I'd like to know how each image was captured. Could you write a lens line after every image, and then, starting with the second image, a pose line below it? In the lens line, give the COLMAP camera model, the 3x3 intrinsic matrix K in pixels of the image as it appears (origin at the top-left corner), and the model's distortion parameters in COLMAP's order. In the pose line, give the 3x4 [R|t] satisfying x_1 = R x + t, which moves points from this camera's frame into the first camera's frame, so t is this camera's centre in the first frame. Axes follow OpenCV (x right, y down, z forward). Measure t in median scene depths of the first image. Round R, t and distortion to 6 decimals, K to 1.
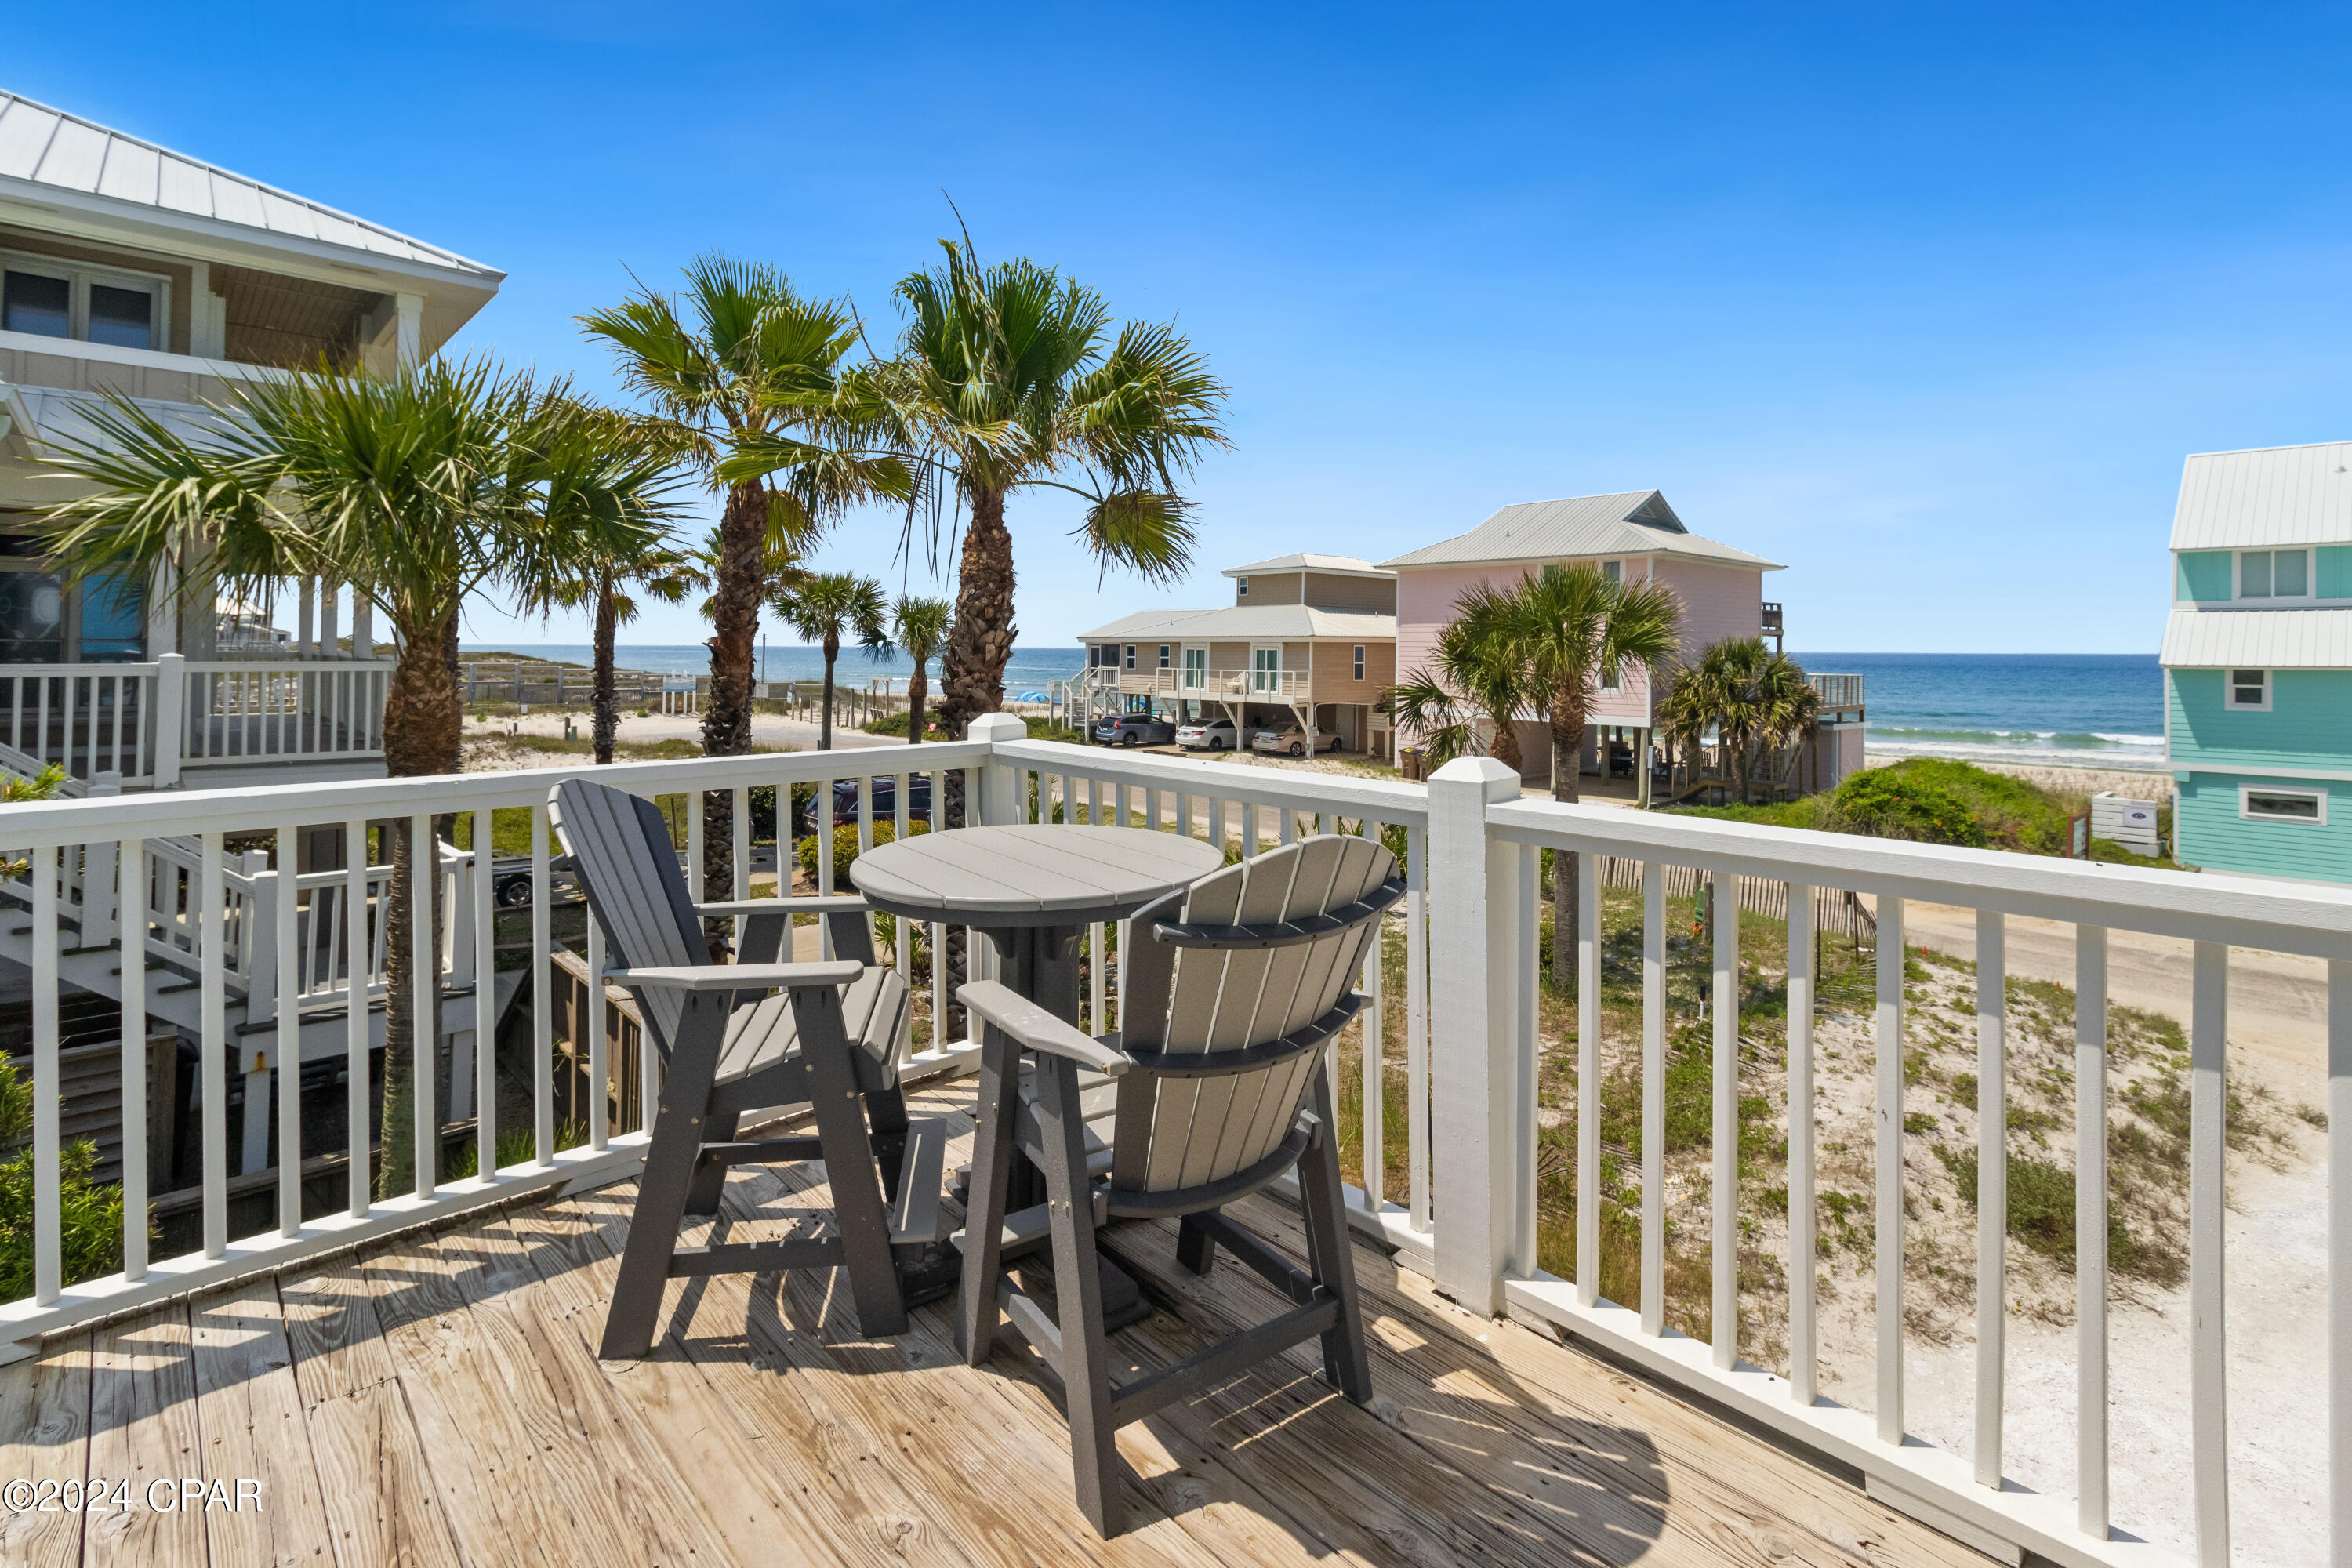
lens RADIAL K [[1119.2, 0, 1176.2], [0, 1119.2, 630.9], [0, 0, 1]] dist [0.001310, -0.000140]
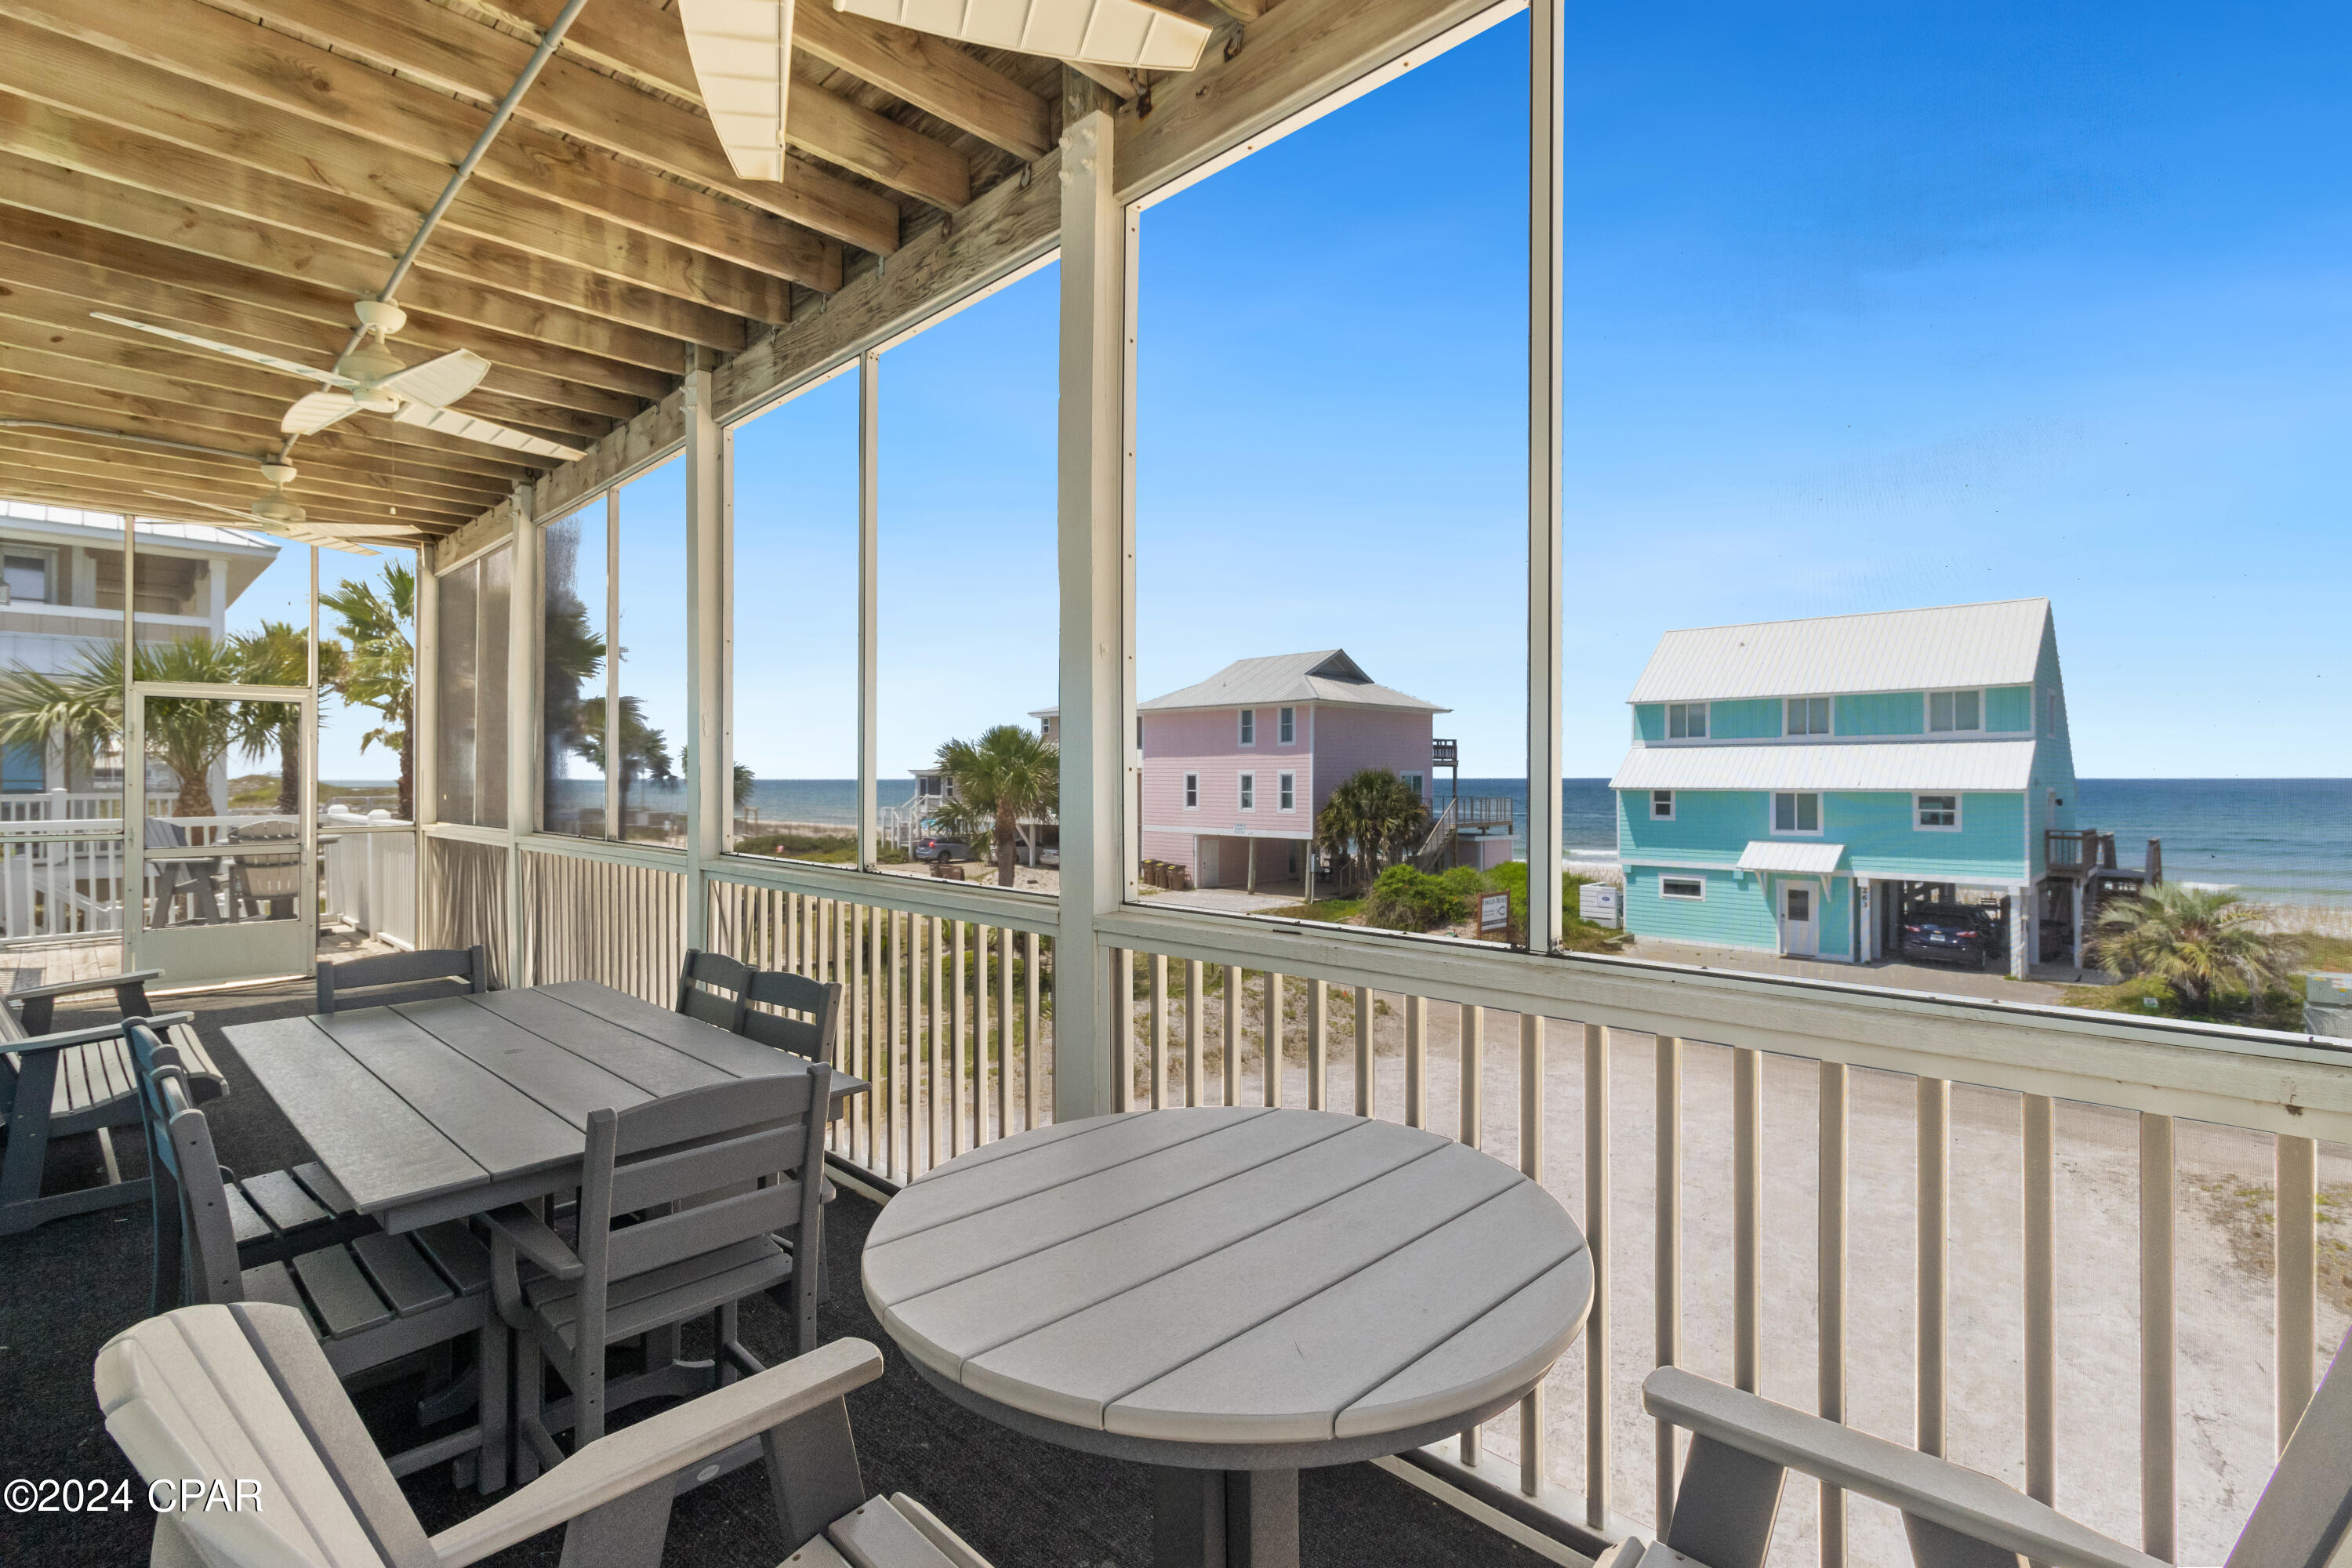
lens RADIAL K [[1089.2, 0, 1176.0], [0, 1089.2, 784.0], [0, 0, 1]] dist [0.001882, 0.000800]
pose [[0.998675, -0.006828, 0.051003, 0.283511], [0.005752, 0.999758, 0.021220, -0.005204], [-0.051135, -0.020898, 0.998473, -0.296964]]
